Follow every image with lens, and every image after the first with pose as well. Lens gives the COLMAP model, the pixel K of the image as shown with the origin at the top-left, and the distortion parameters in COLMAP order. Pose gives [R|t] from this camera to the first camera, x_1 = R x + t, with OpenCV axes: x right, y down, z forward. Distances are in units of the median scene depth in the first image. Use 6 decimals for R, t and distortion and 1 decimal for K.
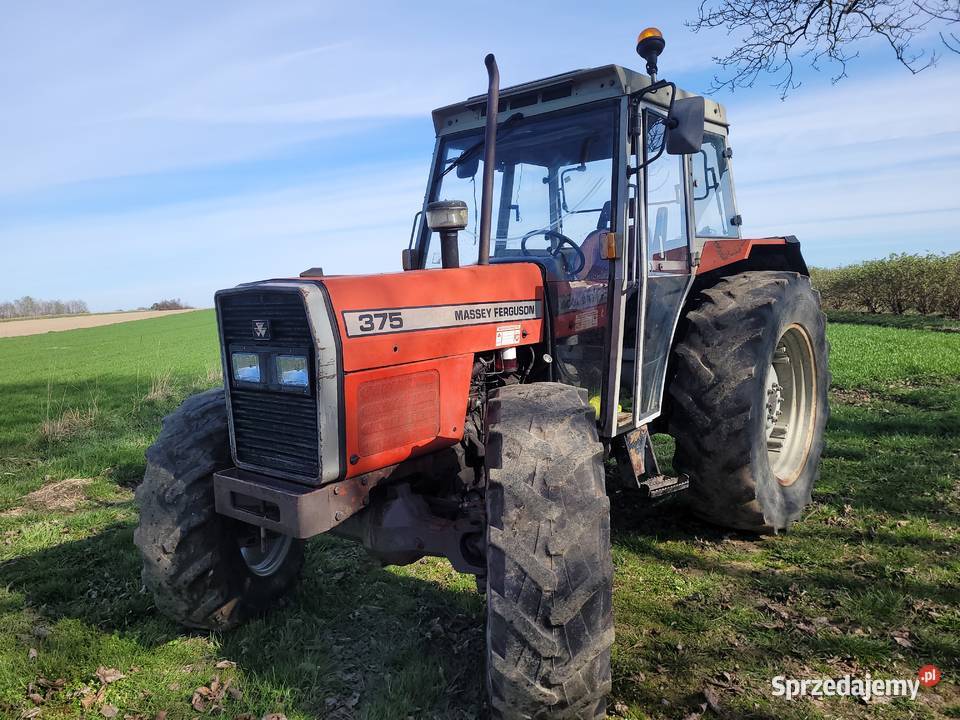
lens RADIAL K [[735.4, 0, 462.3], [0, 735.4, 371.6], [0, 0, 1]] dist [-0.000711, -0.001319]
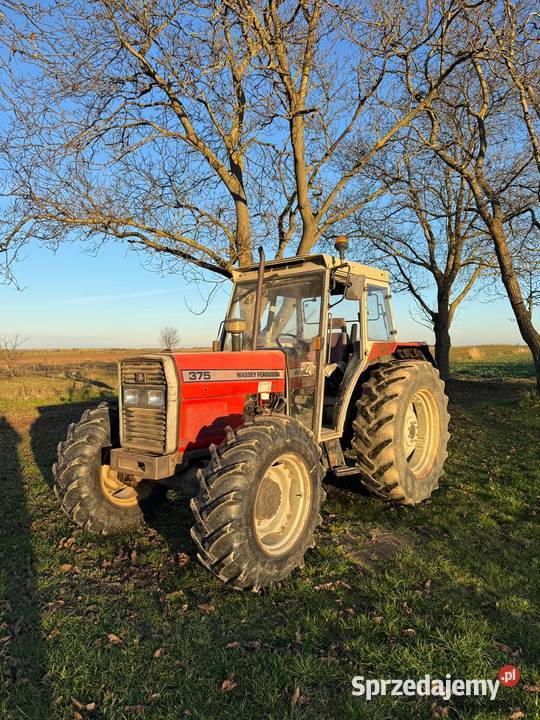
lens RADIAL K [[512.2, 0, 260.6], [0, 512.2, 361.8], [0, 0, 1]] dist [0.051991, -0.000638]
pose [[0.999124, 0.041341, 0.006422, 0.043065], [-0.040297, 0.992207, -0.117906, 0.048625], [-0.011246, 0.117544, 0.993004, -0.377954]]
